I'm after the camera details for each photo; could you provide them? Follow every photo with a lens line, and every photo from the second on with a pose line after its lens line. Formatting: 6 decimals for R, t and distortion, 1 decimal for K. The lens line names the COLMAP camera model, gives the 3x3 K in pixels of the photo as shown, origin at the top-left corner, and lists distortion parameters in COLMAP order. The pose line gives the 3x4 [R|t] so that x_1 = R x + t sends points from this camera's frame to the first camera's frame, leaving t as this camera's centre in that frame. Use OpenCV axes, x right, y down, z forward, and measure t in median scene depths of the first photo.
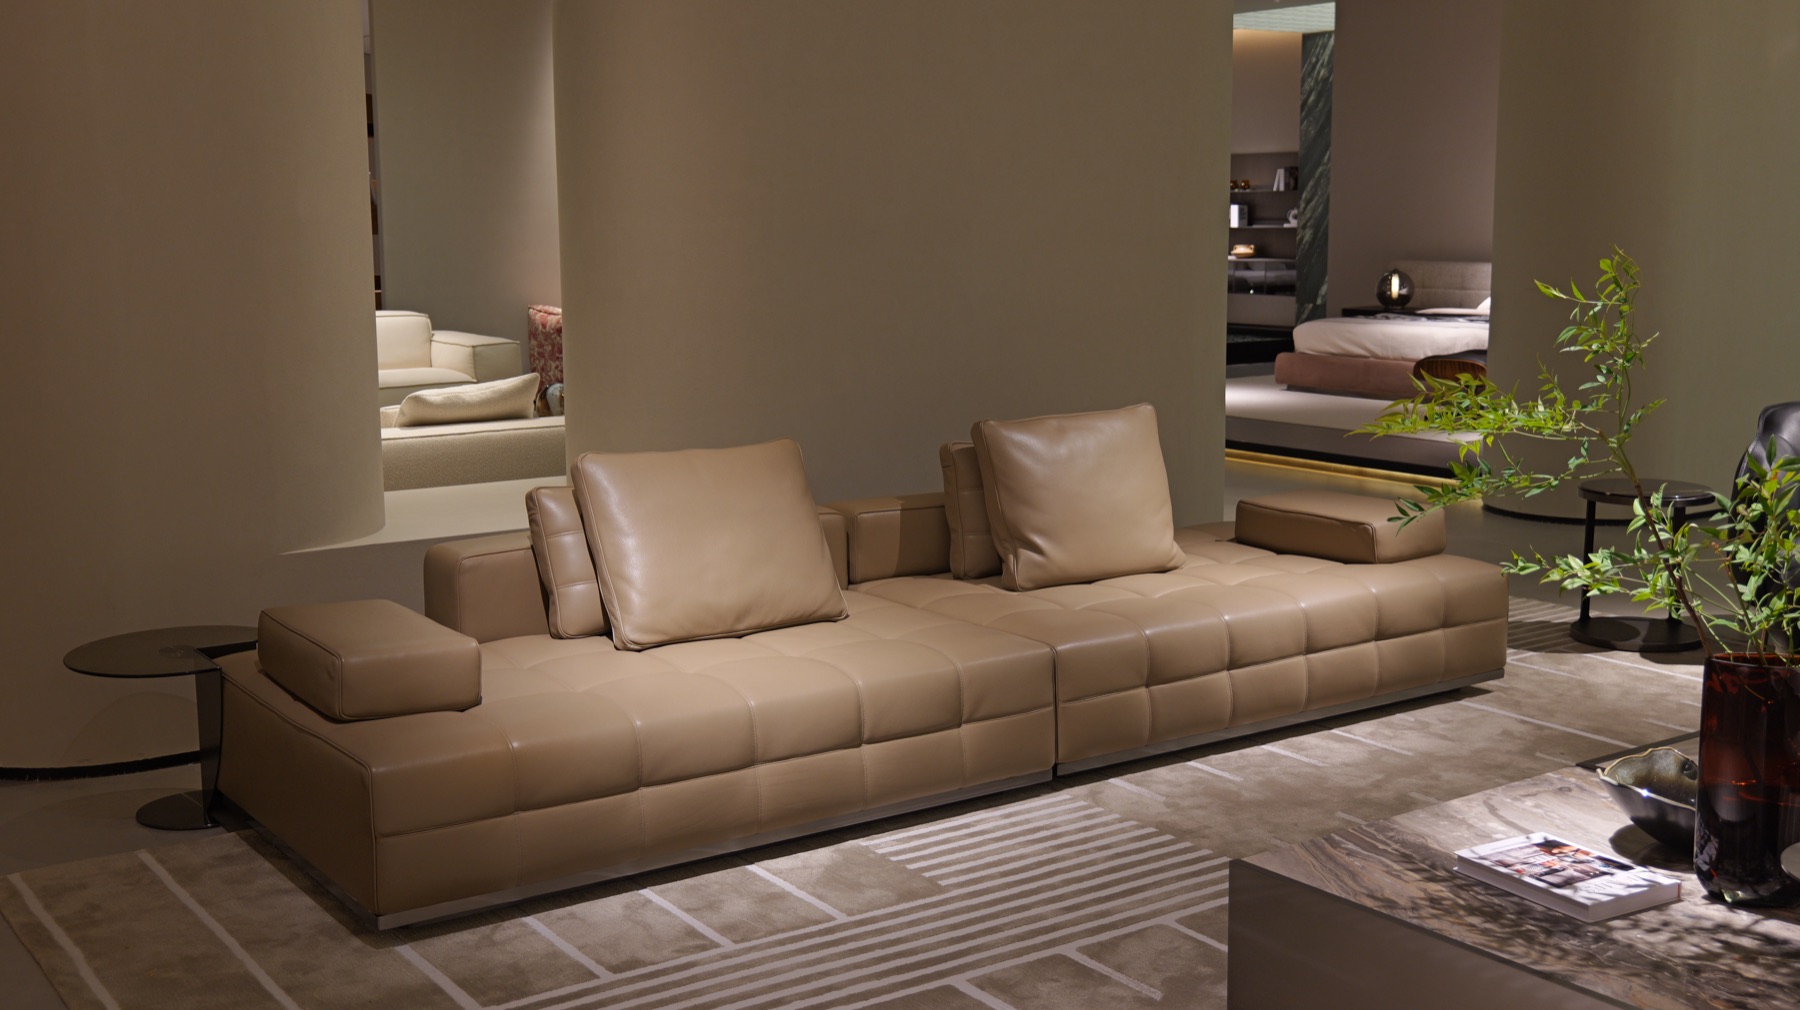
lens RADIAL K [[1962.8, 0, 907.4], [0, 1962.8, 504.8], [0, 0, 1]] dist [0.016382, 0.000000]
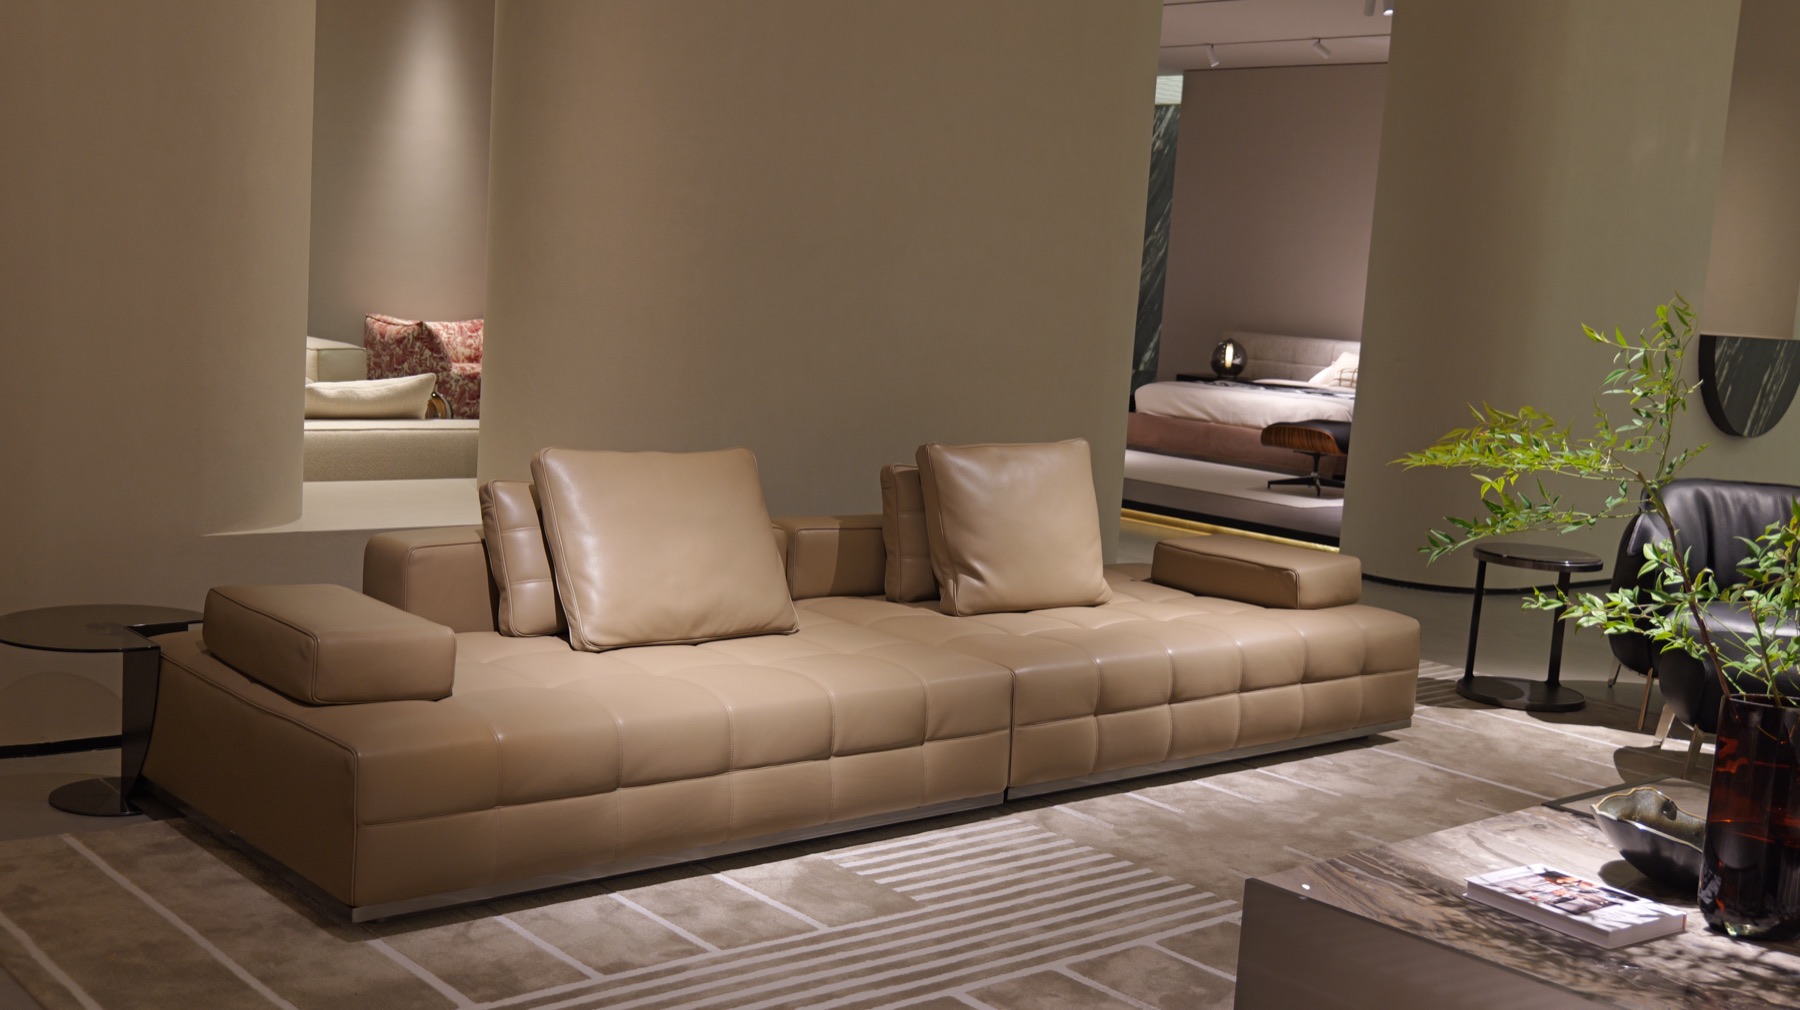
lens RADIAL K [[1962.8, 0, 898.3], [0, 1962.8, 538.9], [0, 0, 1]] dist [0.016382, 0.000000]
pose [[0.992012, 0.057315, 0.112372, -0.100090], [-0.056194, 0.998334, -0.013123, 0.022244], [-0.112937, 0.006703, 0.993580, 0.013600]]
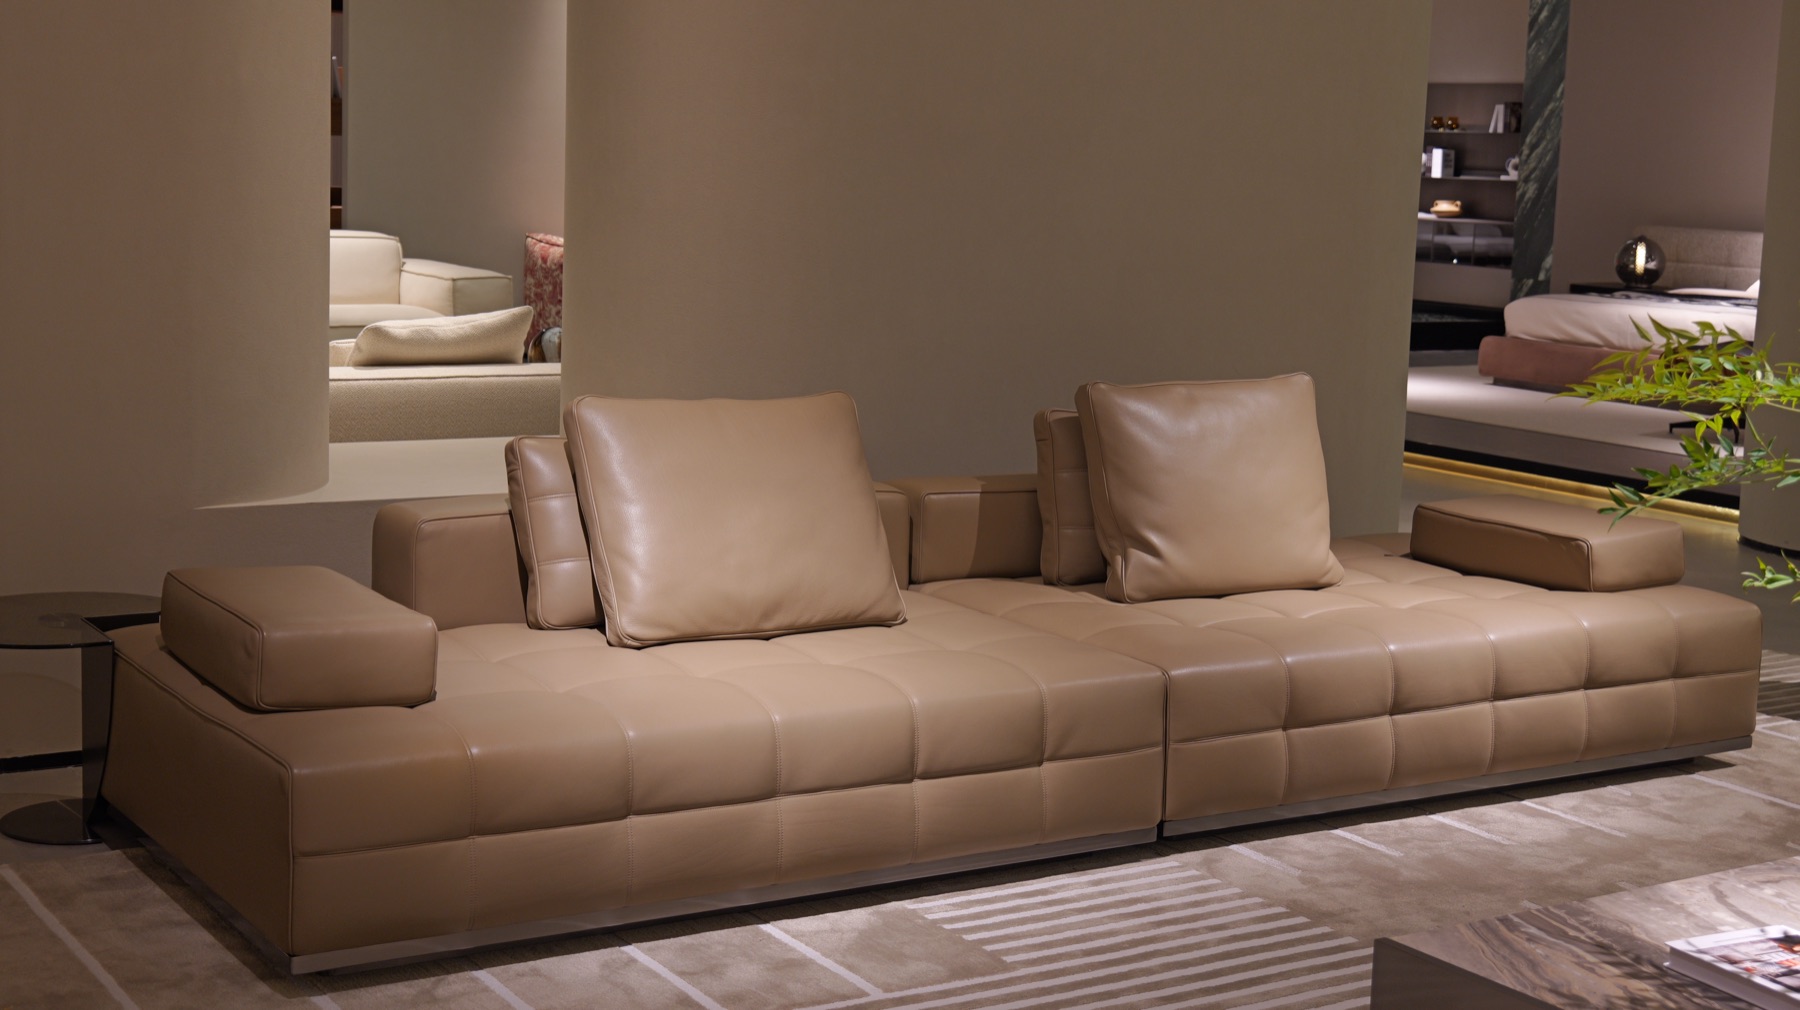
lens RADIAL K [[2524.8, 0, 902.8], [0, 2524.8, 490.4], [0, 0, 1]] dist [0.012460, 0.000000]
pose [[0.998112, 0.047356, -0.039108, 0.005853], [-0.047860, 0.998781, -0.012057, 0.018038], [0.038490, 0.013906, 0.999162, -0.008141]]
